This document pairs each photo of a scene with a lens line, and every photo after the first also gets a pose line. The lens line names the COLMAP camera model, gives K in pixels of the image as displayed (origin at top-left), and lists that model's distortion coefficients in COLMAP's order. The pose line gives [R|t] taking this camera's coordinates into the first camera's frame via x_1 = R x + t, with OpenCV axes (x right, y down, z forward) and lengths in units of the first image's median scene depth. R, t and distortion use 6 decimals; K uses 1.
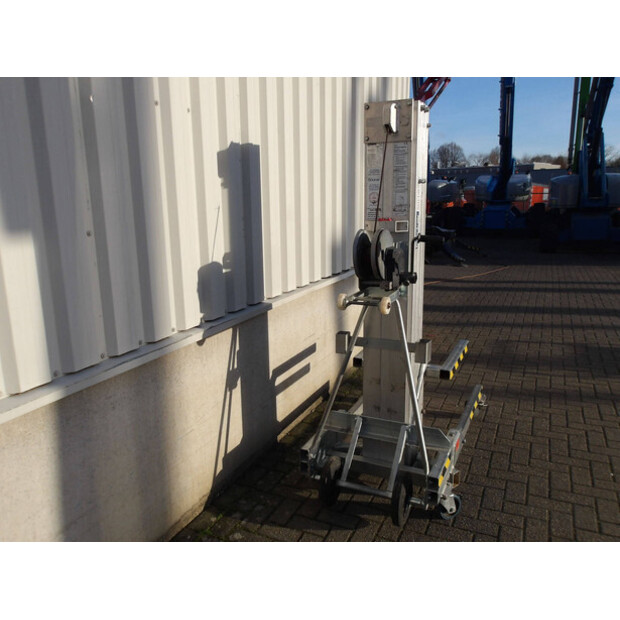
lens RADIAL K [[512.2, 0, 310.0], [0, 512.2, 310.0], [0, 0, 1]] dist [0.001368, -0.001862]
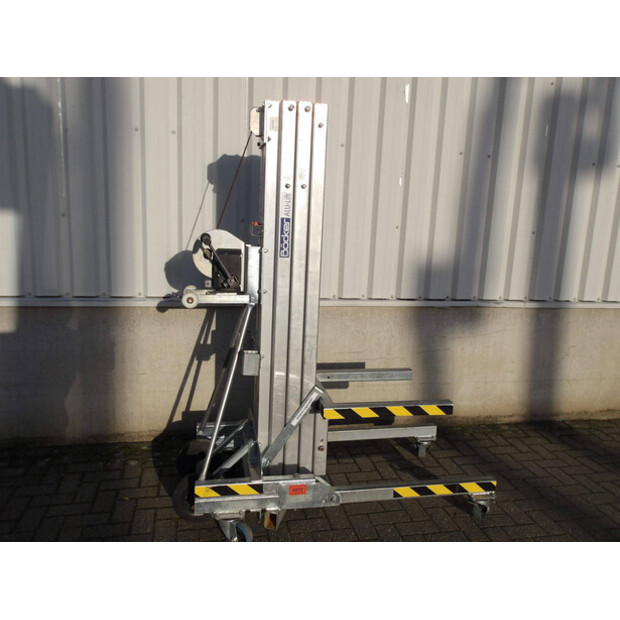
lens RADIAL K [[512.2, 0, 310.0], [0, 512.2, 310.0], [0, 0, 1]] dist [0.001368, -0.001862]
pose [[0.599265, 0.183931, -0.779134, 0.900831], [-0.225489, 0.972625, 0.056175, -0.082286], [0.768138, 0.142022, 0.624335, 0.427737]]
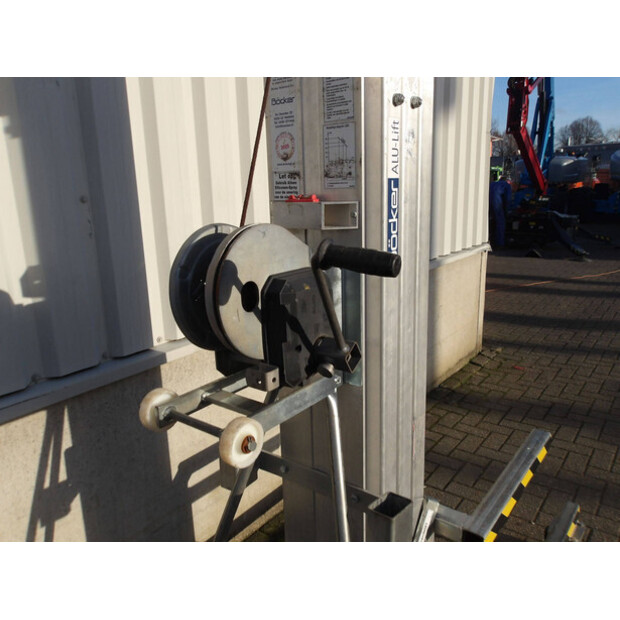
lens RADIAL K [[512.2, 0, 310.0], [0, 512.2, 310.0], [0, 0, 1]] dist [0.001368, -0.001862]
pose [[0.976797, 0.038674, -0.210646, 0.212236], [-0.032480, 0.998934, 0.032786, -0.090413], [0.211689, -0.025184, 0.977012, 0.534310]]
